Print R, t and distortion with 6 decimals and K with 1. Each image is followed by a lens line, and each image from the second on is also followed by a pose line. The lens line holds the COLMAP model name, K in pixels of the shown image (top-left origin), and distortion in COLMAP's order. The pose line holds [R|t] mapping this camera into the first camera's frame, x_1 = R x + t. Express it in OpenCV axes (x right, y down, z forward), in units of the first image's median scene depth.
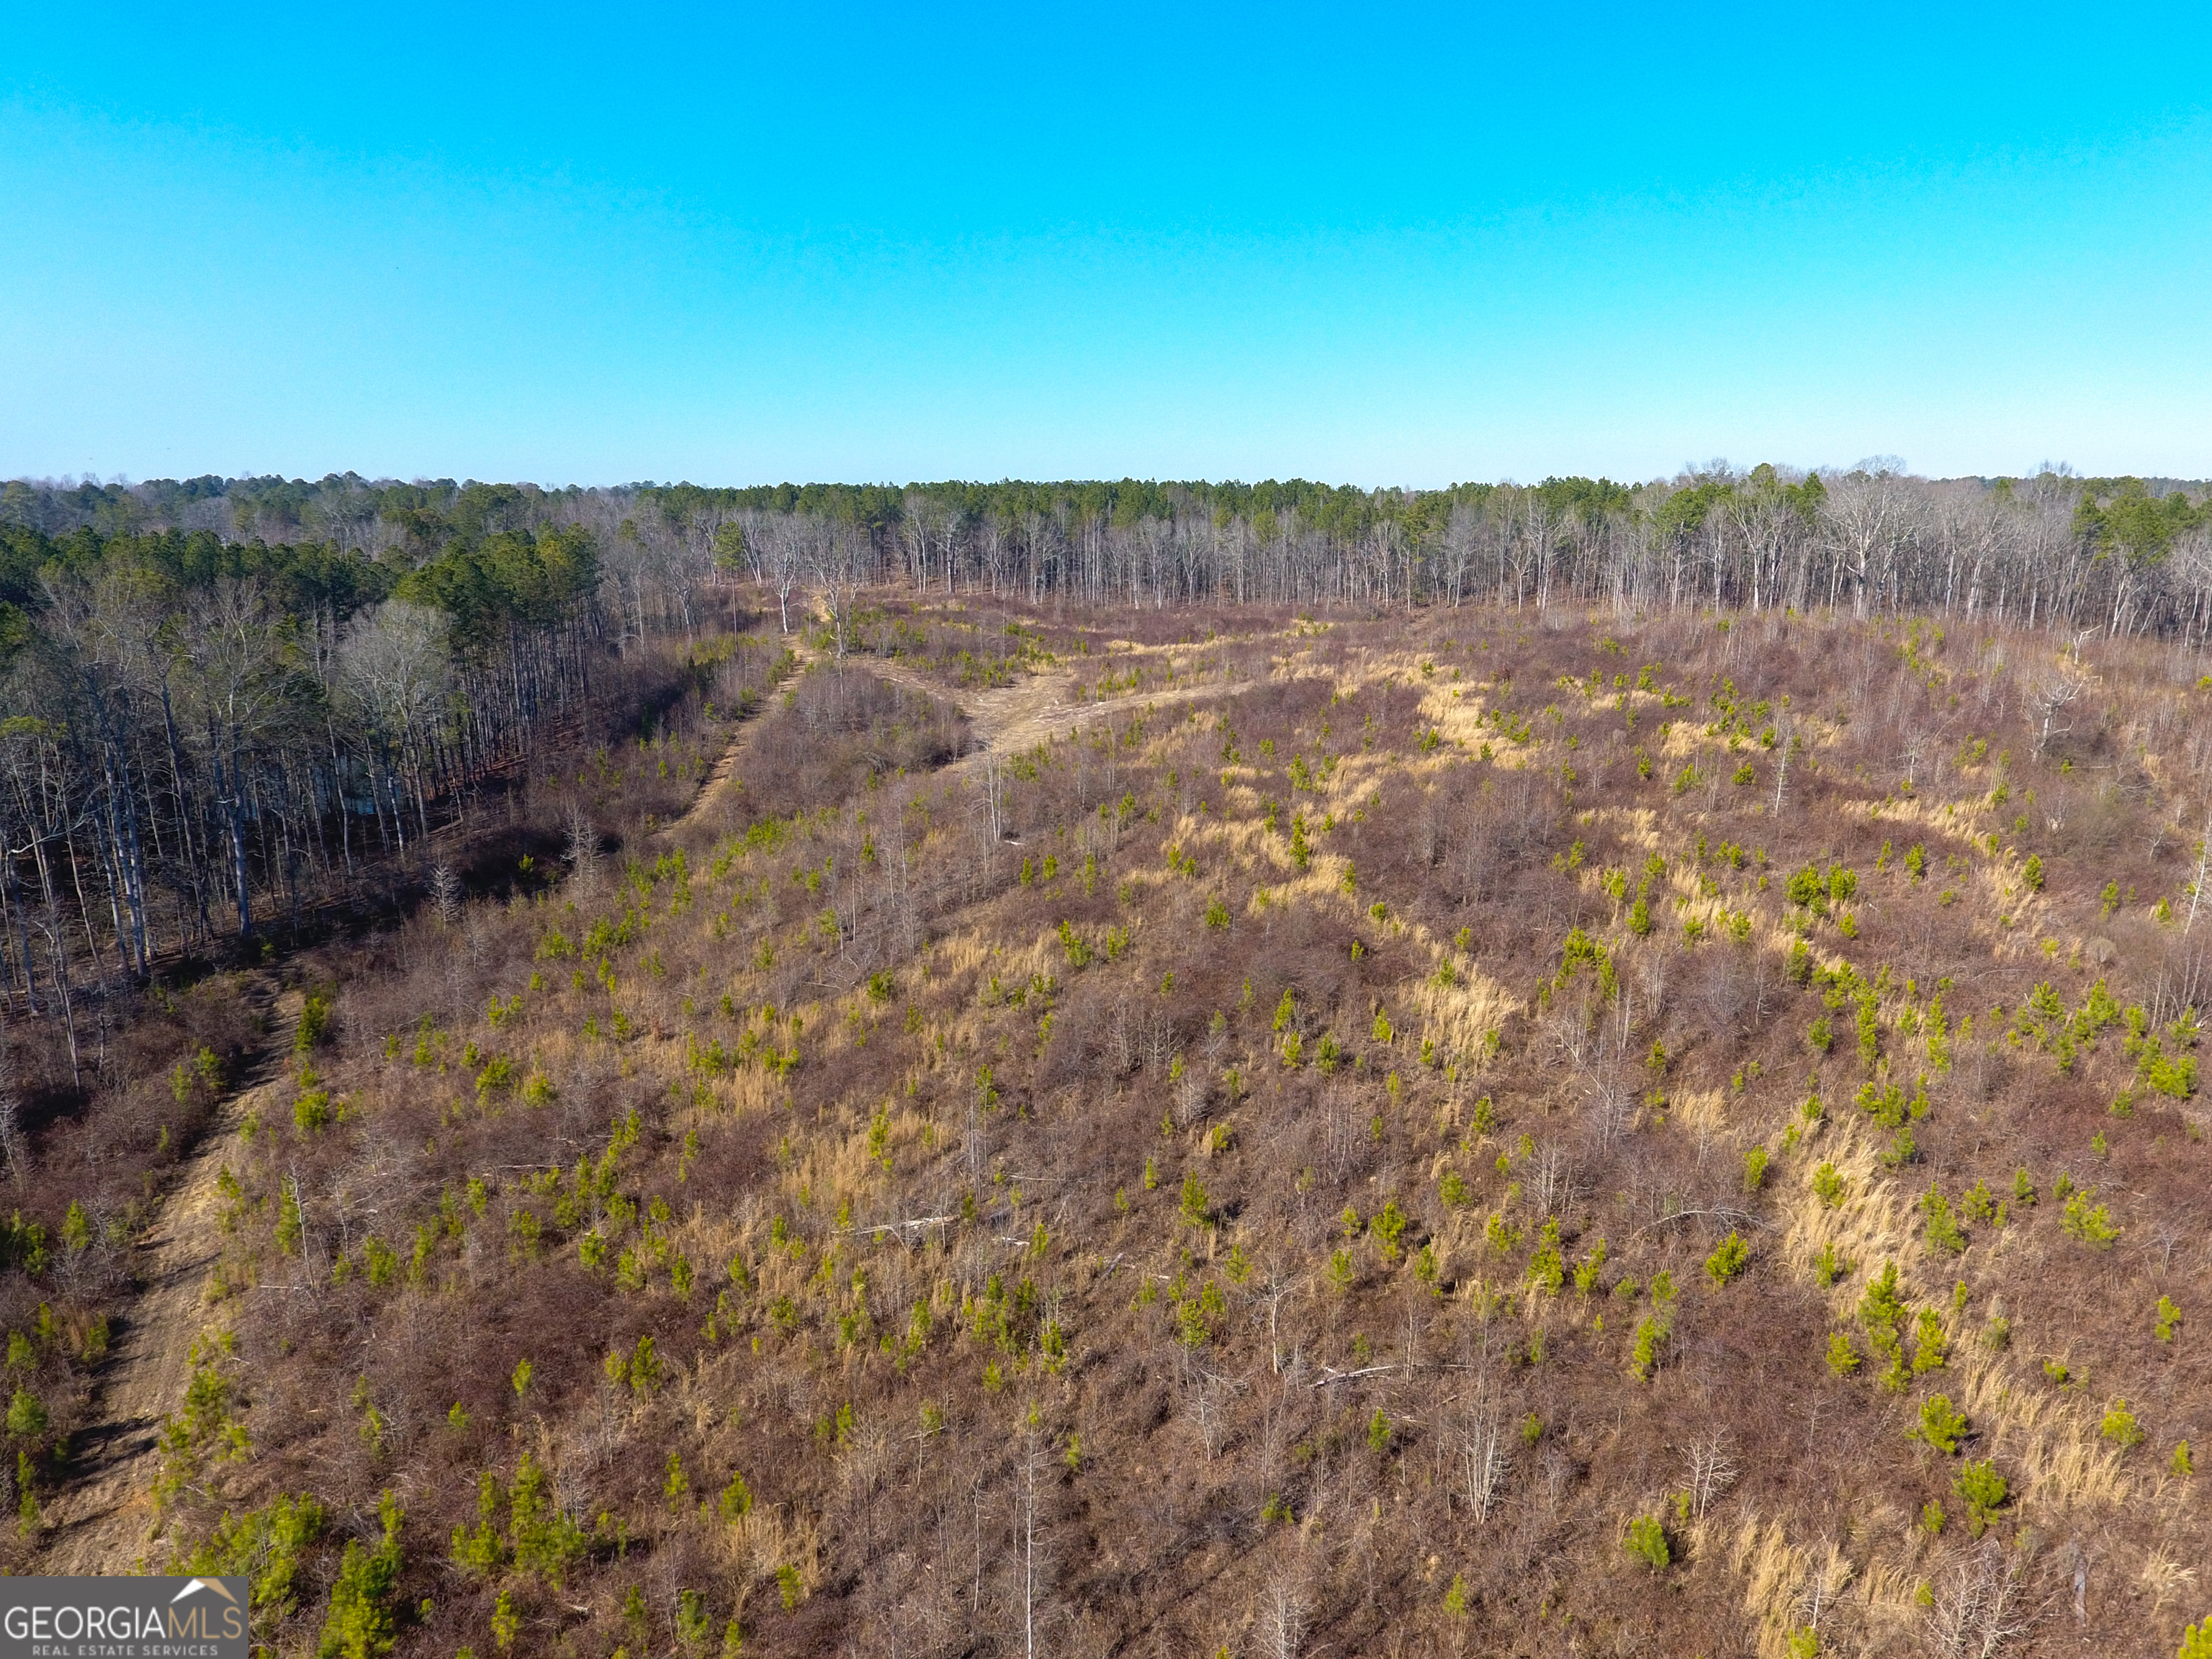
lens RADIAL K [[1359.5, 0, 1106.7], [0, 1359.5, 837.3], [0, 0, 1]] dist [-0.003306, -0.001338]
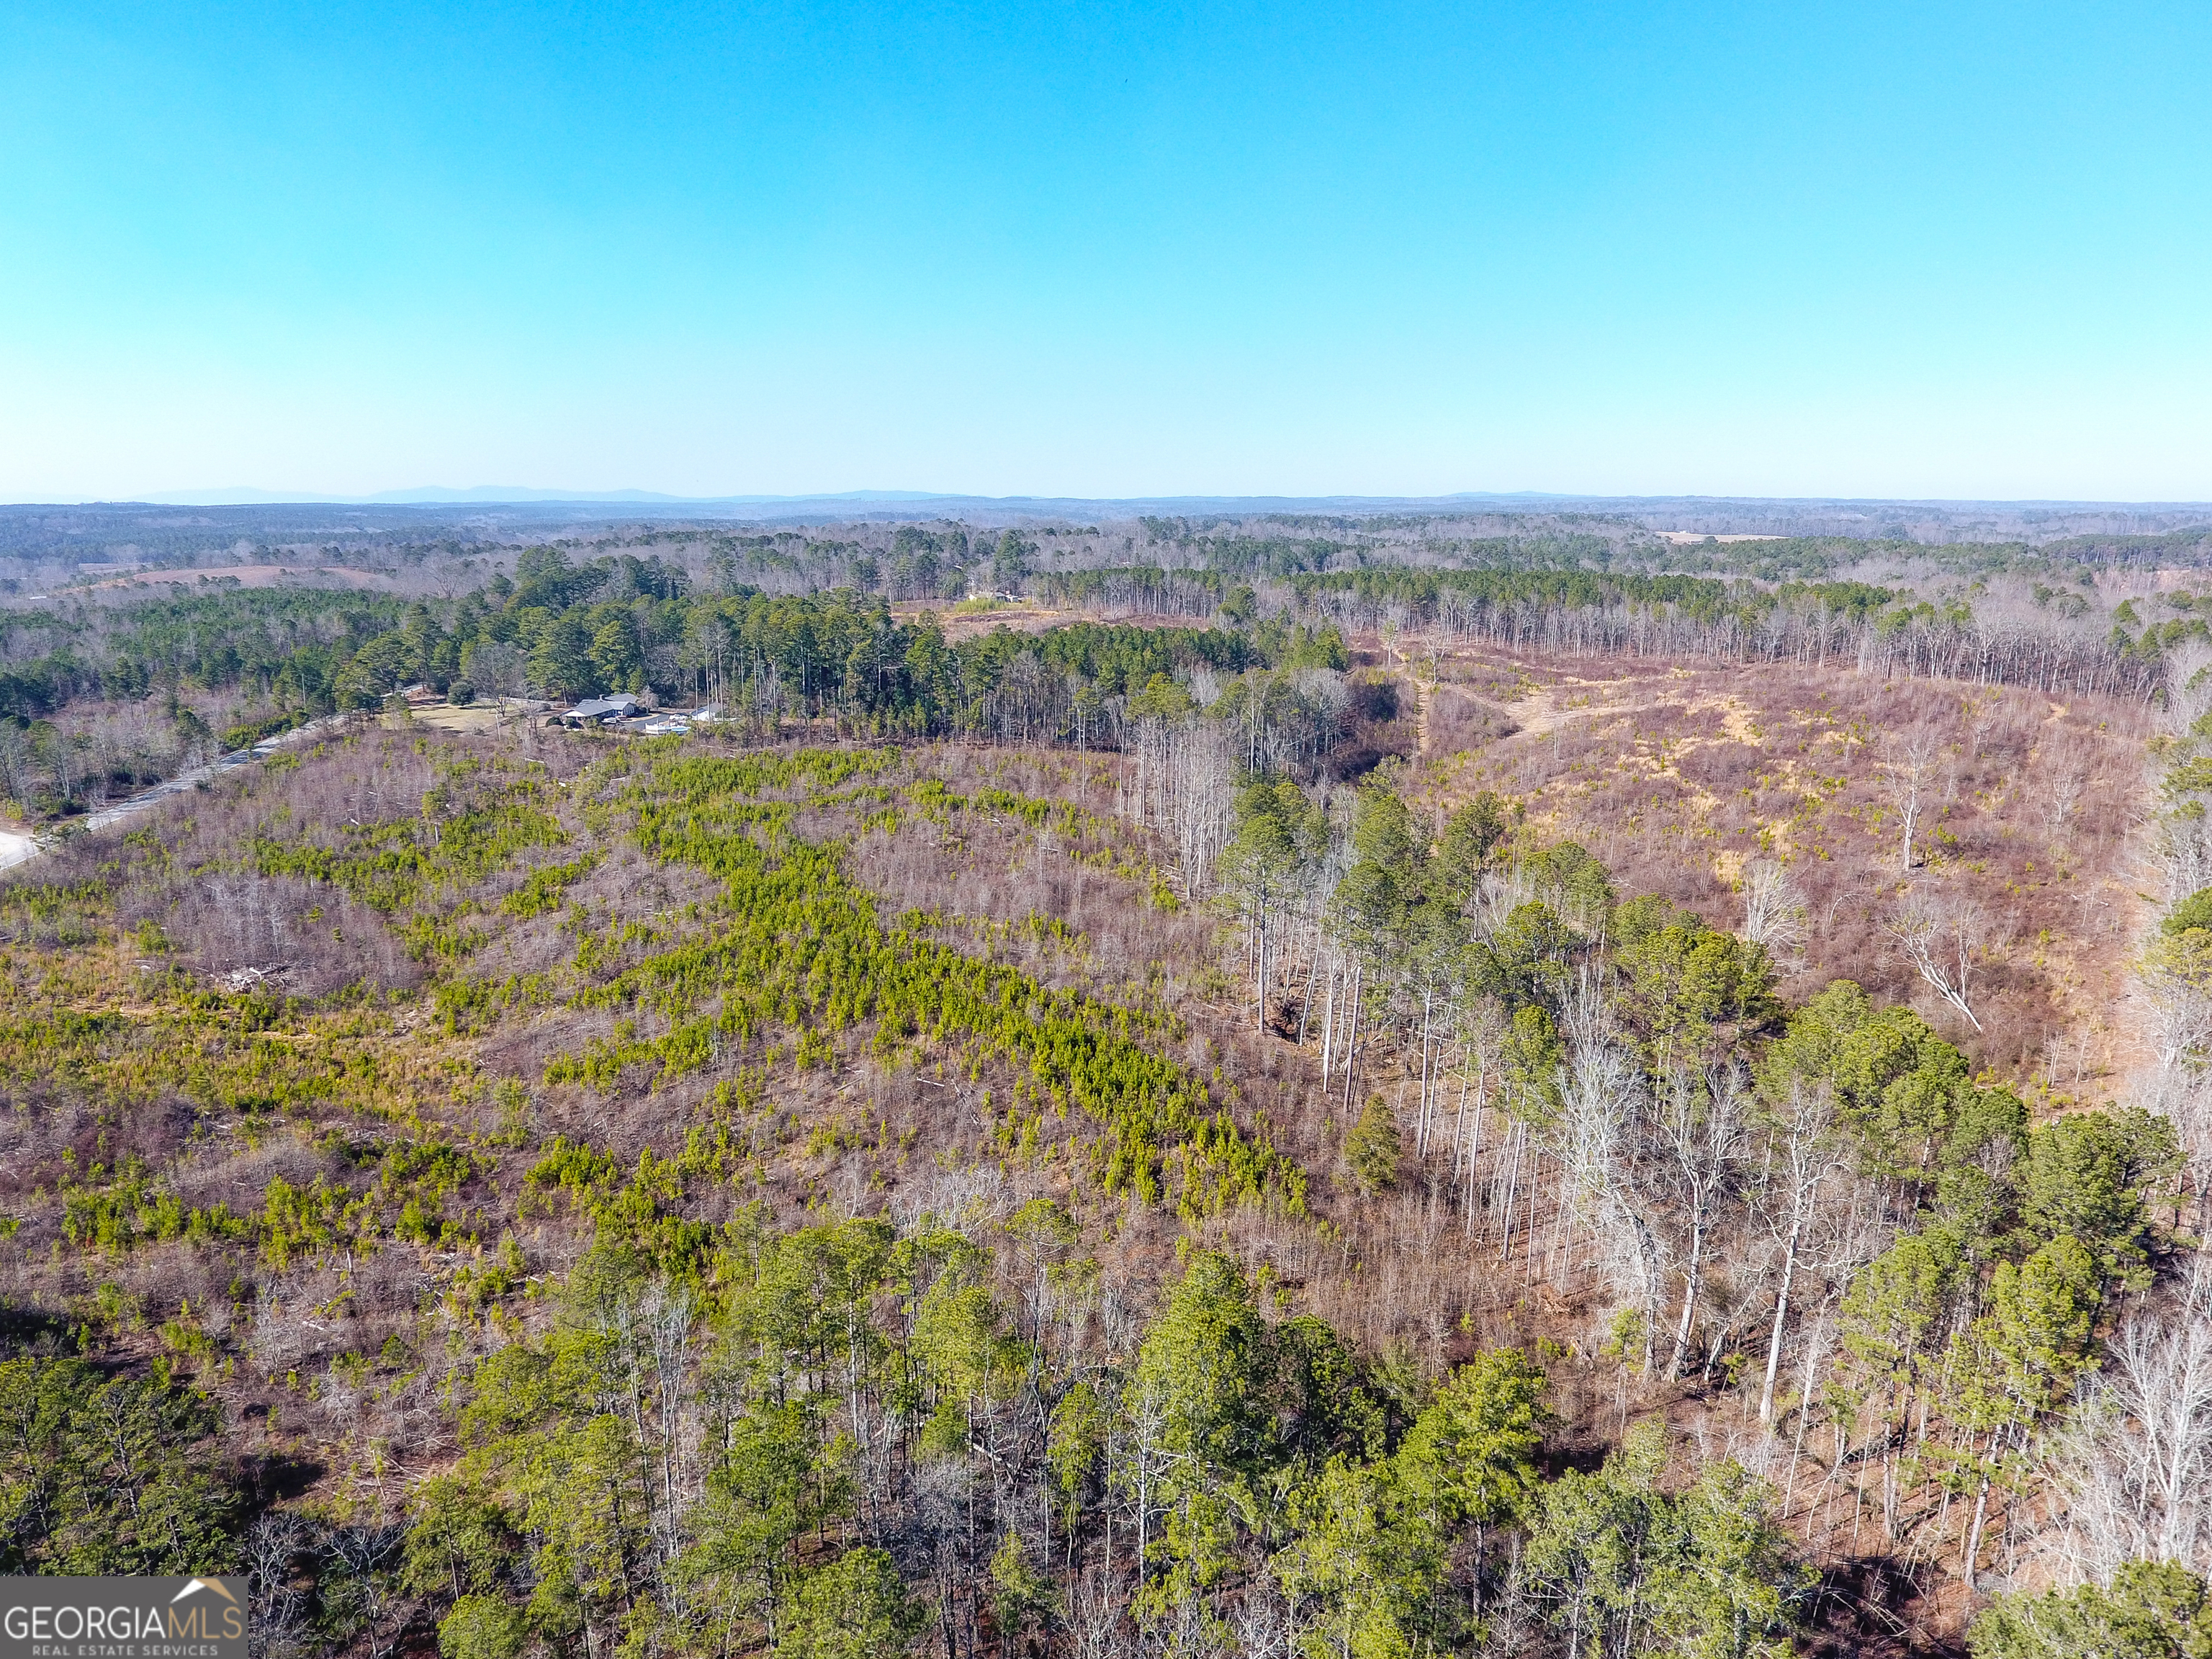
lens RADIAL K [[1324.3, 0, 1112.5], [0, 1324.3, 828.0], [0, 0, 1]] dist [-0.003323, 0.000210]
pose [[0.963758, 0.064510, -0.258861, -0.171624], [-0.063026, 0.997913, 0.014036, 0.116320], [0.259226, 0.002788, 0.965813, -1.390703]]
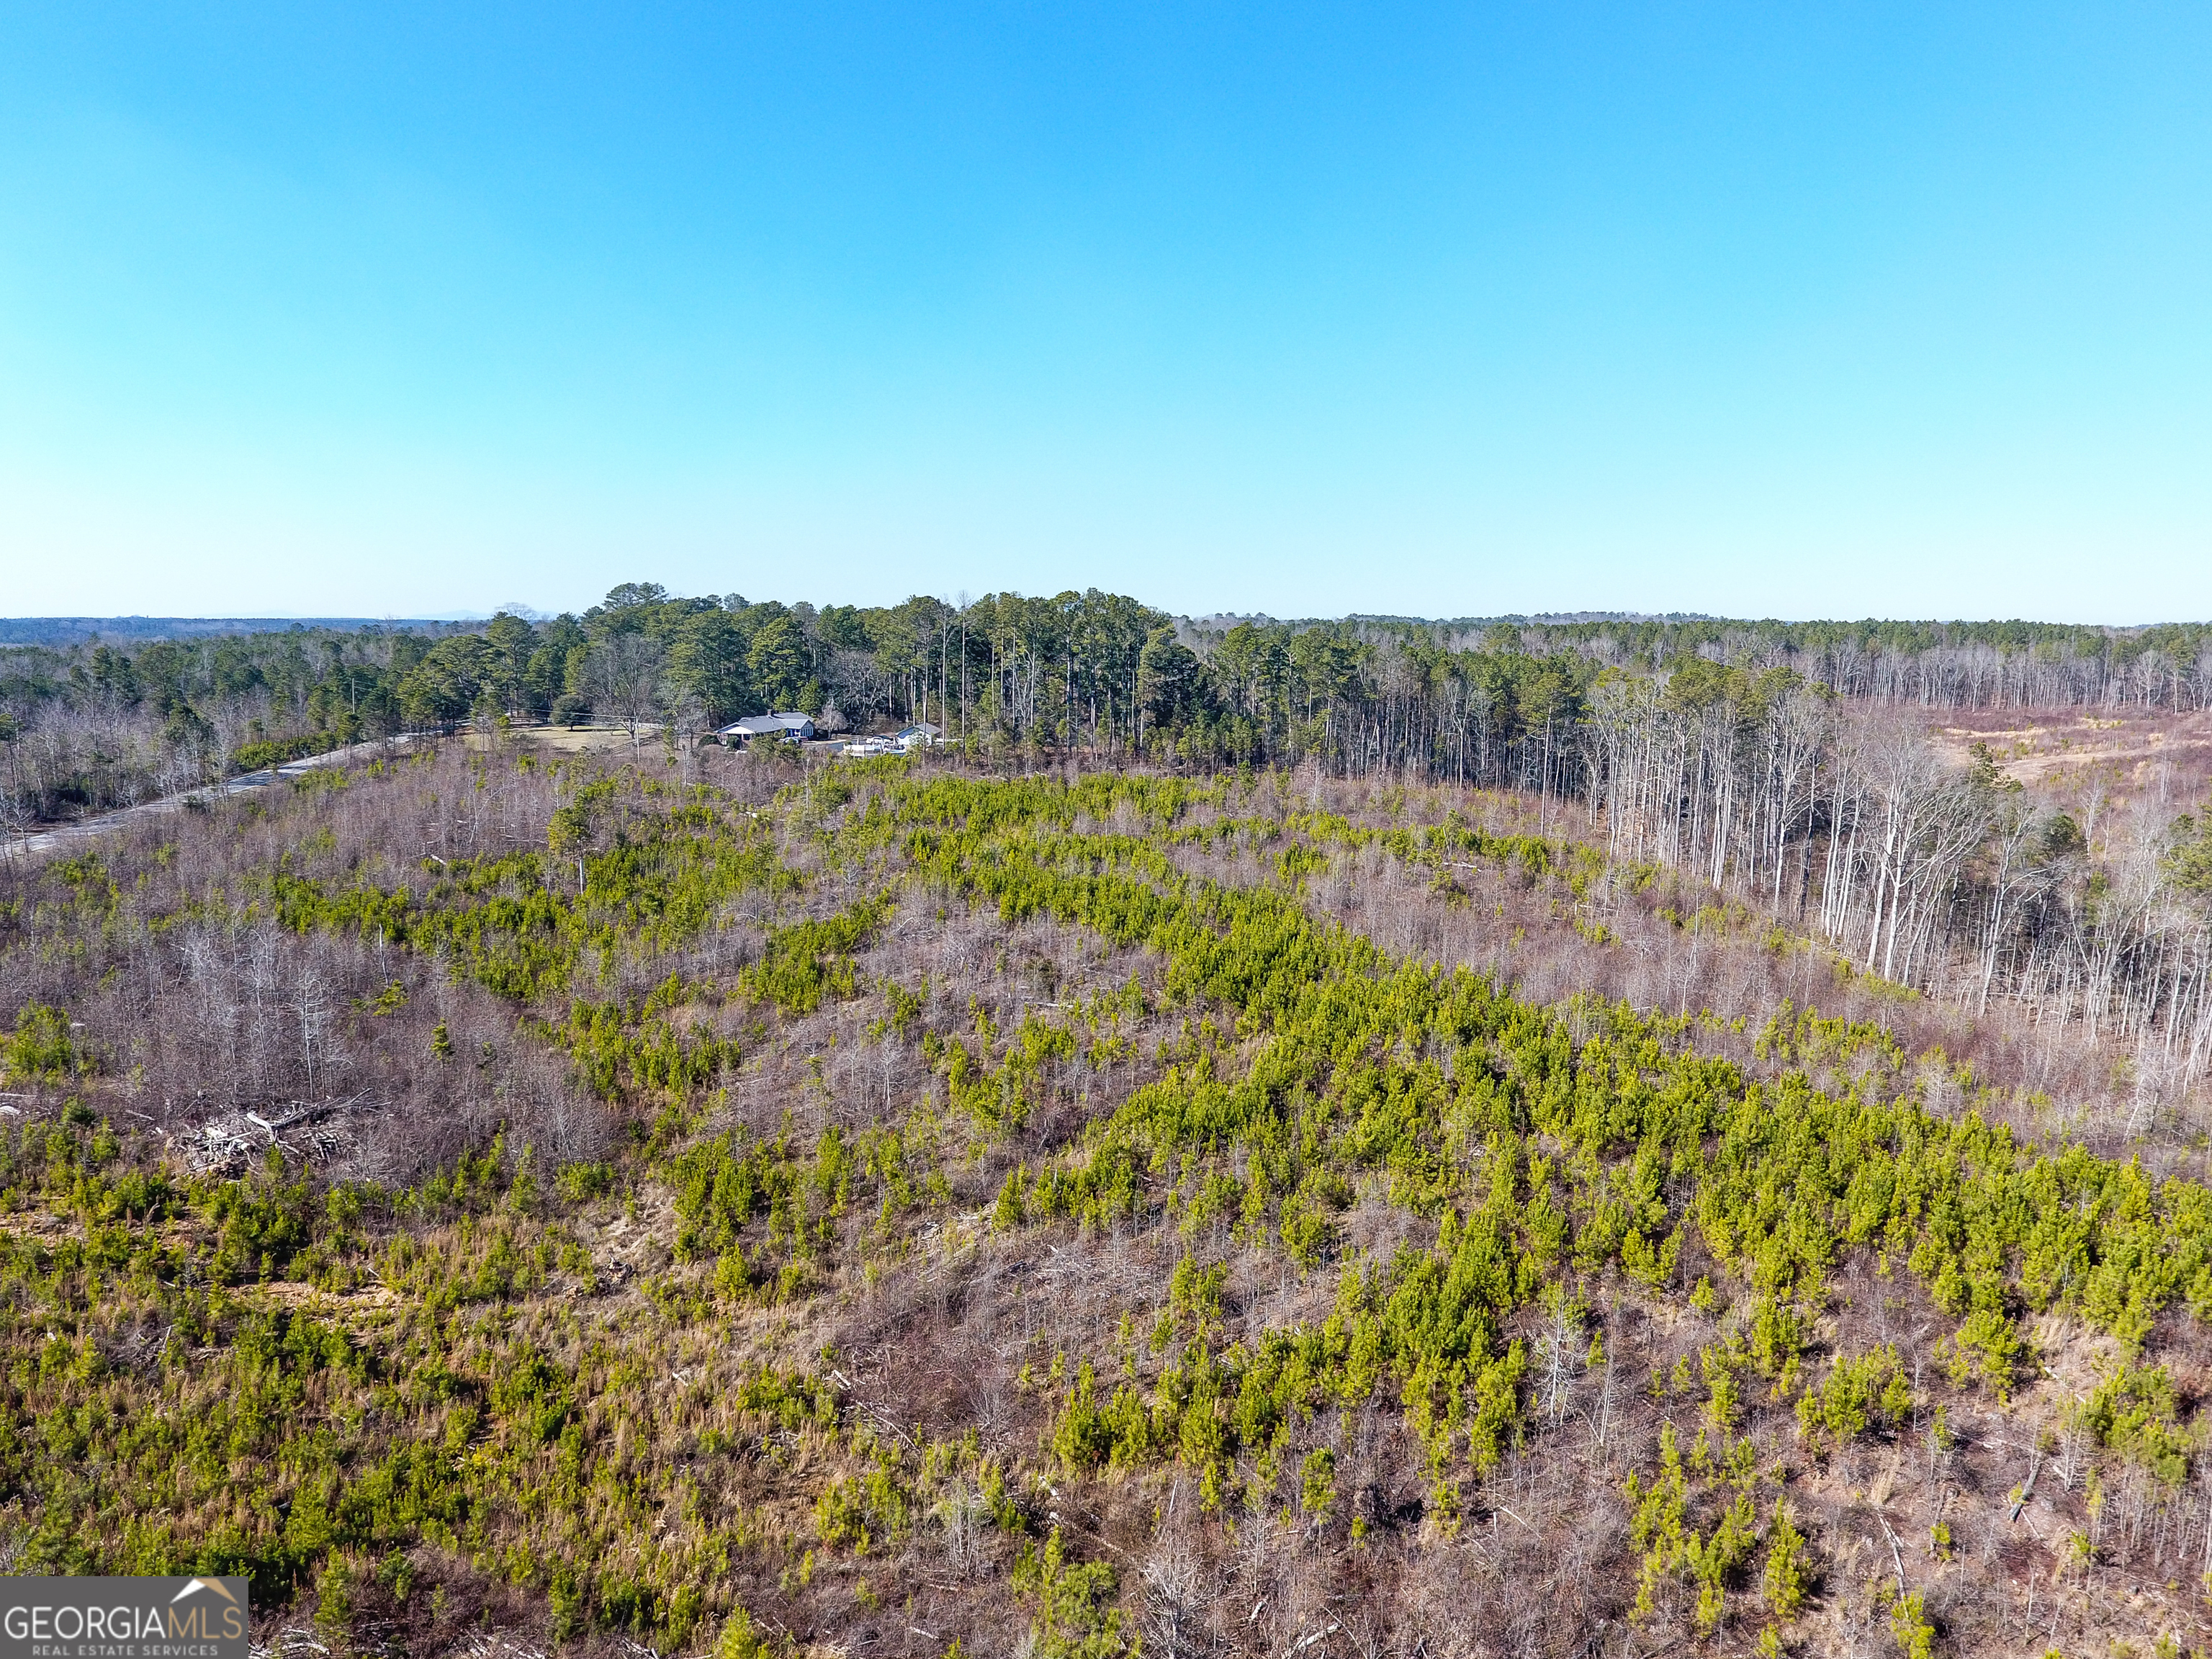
lens RADIAL K [[1300.7, 0, 1103.0], [0, 1300.7, 836.5], [0, 0, 1]] dist [-0.003855, -0.000895]
pose [[0.961611, 0.046649, -0.270423, -0.733559], [-0.069038, 0.994875, -0.073878, 0.208845], [0.265590, 0.089711, 0.959903, -0.879595]]
